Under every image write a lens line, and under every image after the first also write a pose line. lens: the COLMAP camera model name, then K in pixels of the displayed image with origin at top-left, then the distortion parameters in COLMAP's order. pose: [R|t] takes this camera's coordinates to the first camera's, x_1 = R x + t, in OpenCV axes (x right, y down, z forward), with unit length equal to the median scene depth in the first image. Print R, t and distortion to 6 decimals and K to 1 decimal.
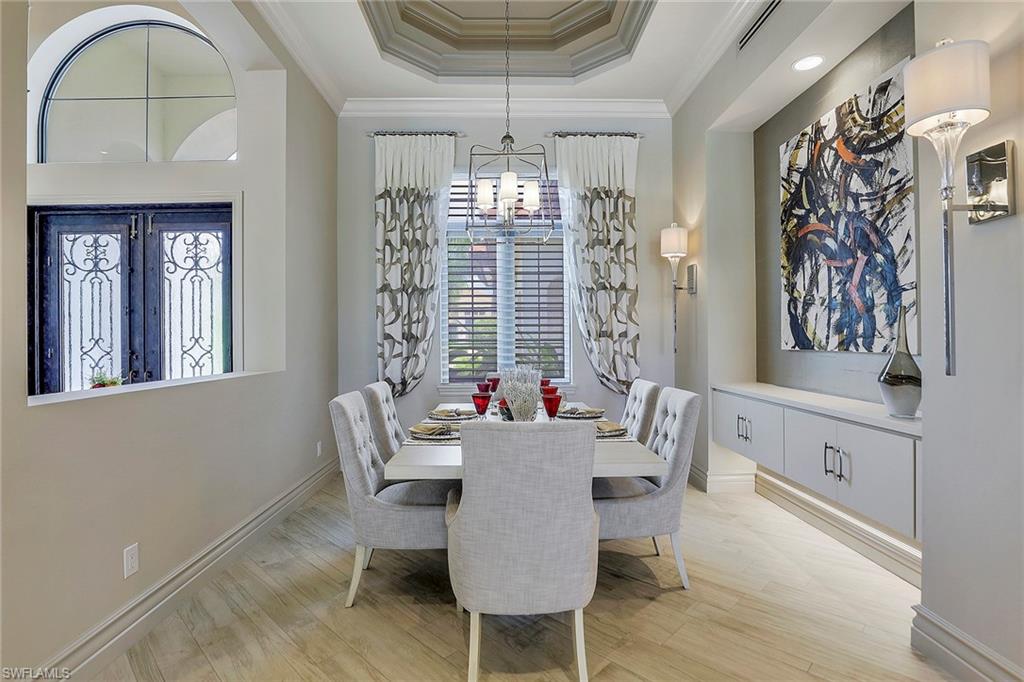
lens RADIAL K [[493.3, 0, 509.9], [0, 493.3, 336.4], [0, 0, 1]] dist [-0.031729, -0.000148]
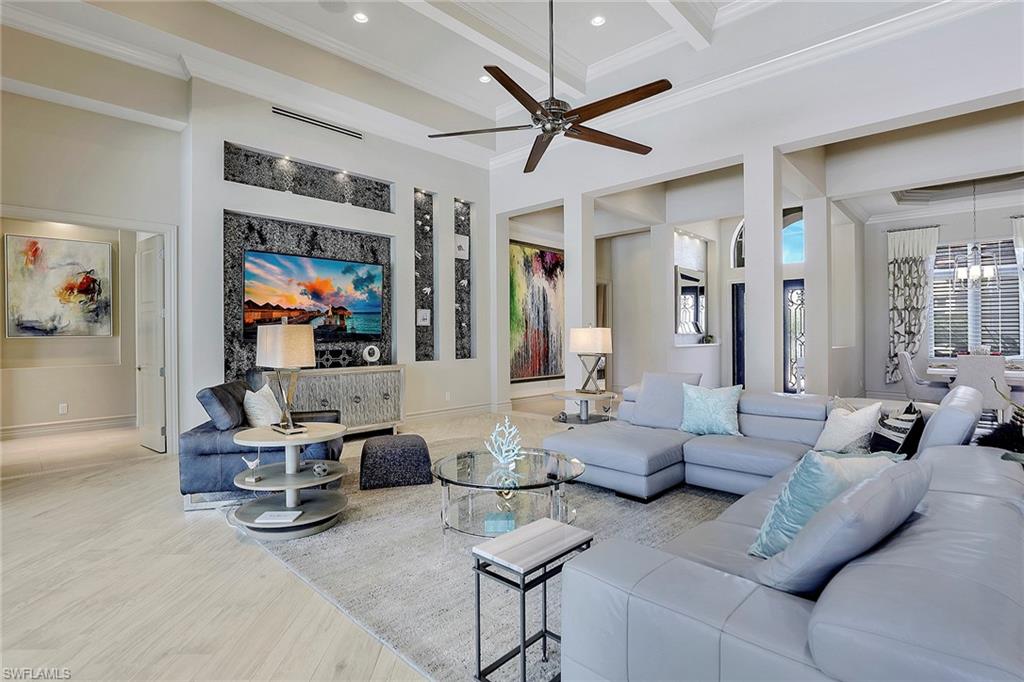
lens RADIAL K [[493.3, 0, 512.1], [0, 493.3, 336.2], [0, 0, 1]] dist [-0.031729, -0.000148]
pose [[0.702935, 0.004404, -0.711240, 0.073207], [-0.001252, 0.999987, 0.004954, 0.010097], [0.711253, -0.002591, 0.702931, -2.051560]]
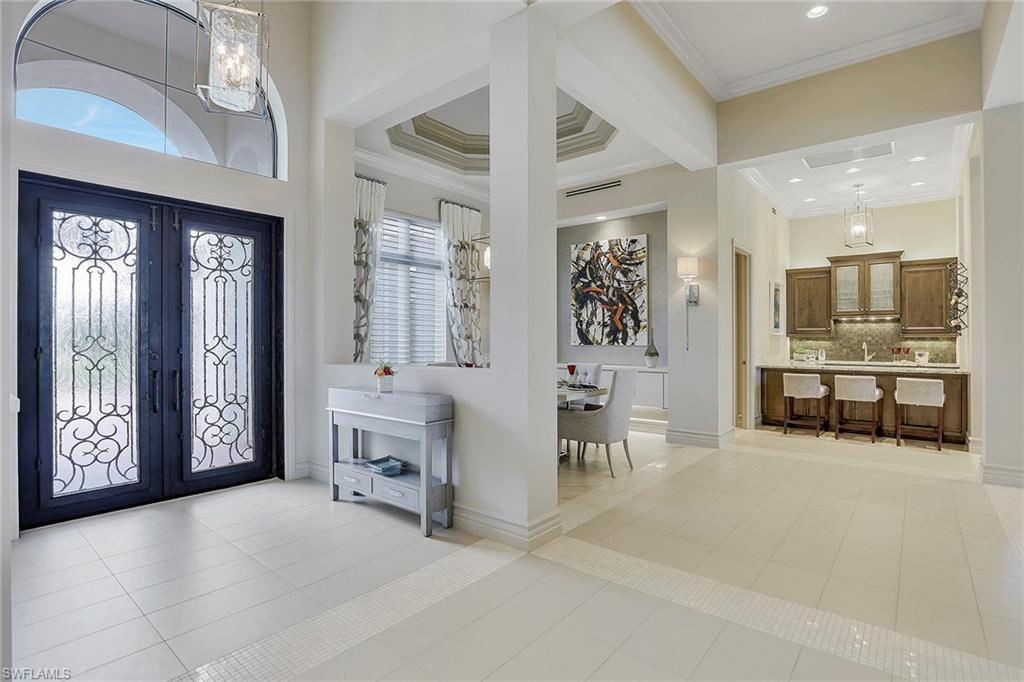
lens RADIAL K [[493.3, 0, 514.2], [0, 493.3, 344.0], [0, 0, 1]] dist [-0.031729, -0.000148]
pose [[0.655565, -0.000976, 0.755138, -1.219051], [-0.003435, 0.999985, 0.004274, 0.014323], [-0.755131, -0.005396, 0.655551, -0.178856]]
